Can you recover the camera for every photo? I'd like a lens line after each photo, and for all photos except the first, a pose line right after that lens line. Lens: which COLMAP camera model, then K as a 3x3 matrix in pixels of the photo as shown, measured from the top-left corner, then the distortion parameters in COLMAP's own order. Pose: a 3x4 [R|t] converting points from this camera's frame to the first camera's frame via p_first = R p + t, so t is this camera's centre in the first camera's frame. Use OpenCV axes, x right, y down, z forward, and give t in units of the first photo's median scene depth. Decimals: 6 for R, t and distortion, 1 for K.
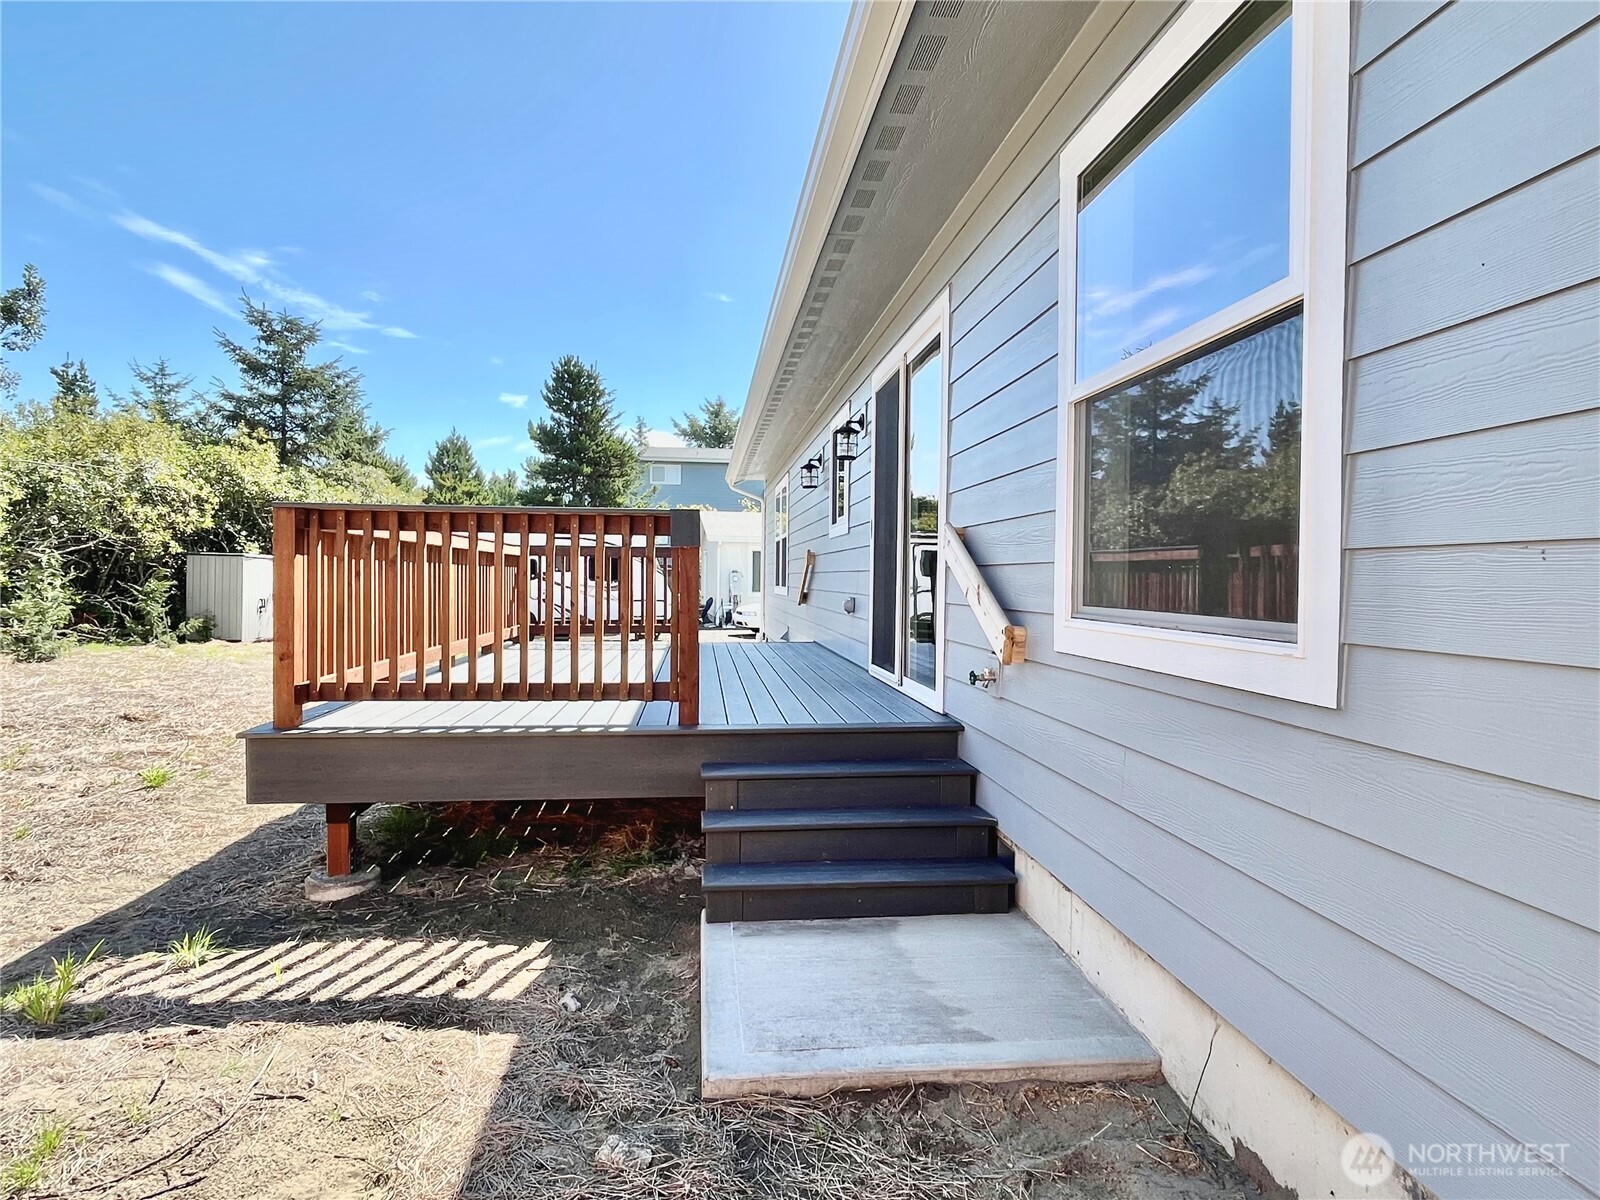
lens RADIAL K [[1148.7, 0, 800.2], [0, 1148.7, 598.1], [0, 0, 1]] dist [0.002625, 0.000982]
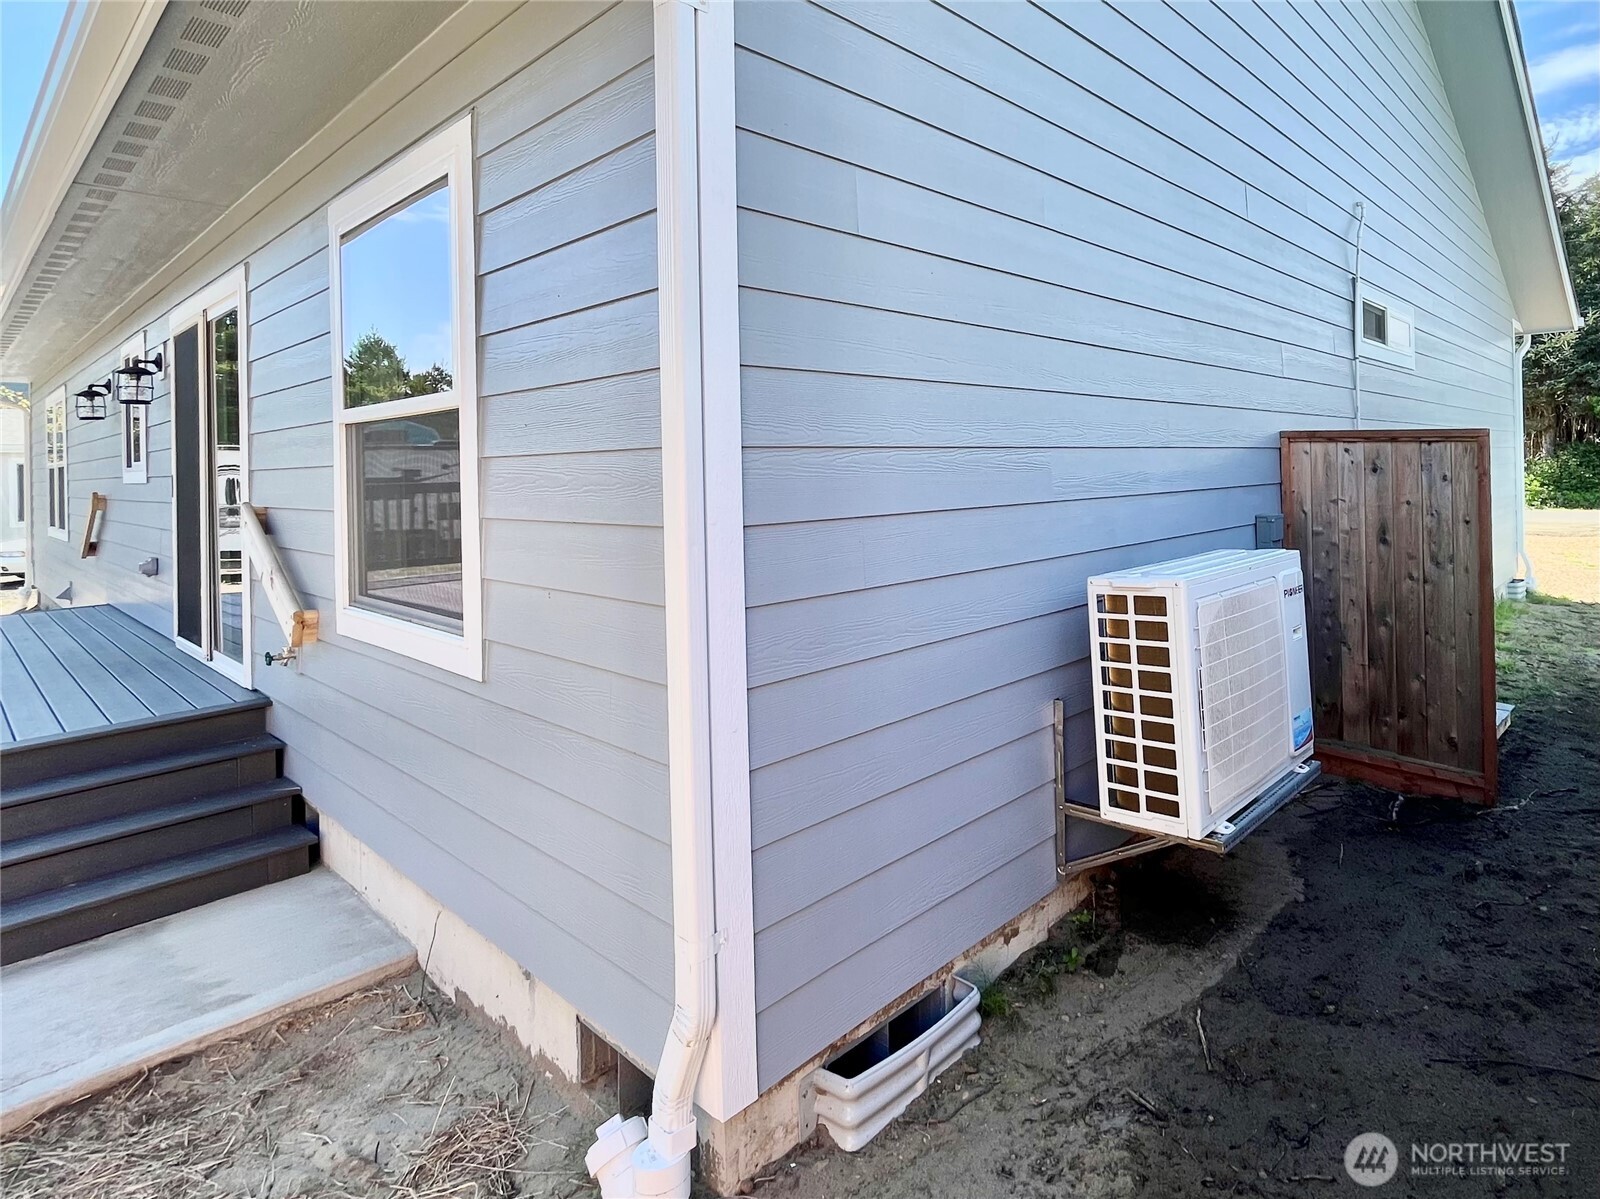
lens RADIAL K [[744.4, 0, 798.2], [0, 744.4, 566.5], [0, 0, 1]] dist [-0.003331, -0.000253]
pose [[0.664183, -0.030497, 0.746948, -0.033177], [0.075525, 0.996793, -0.026459, 0.037064], [-0.743745, 0.073987, 0.664356, 0.161533]]
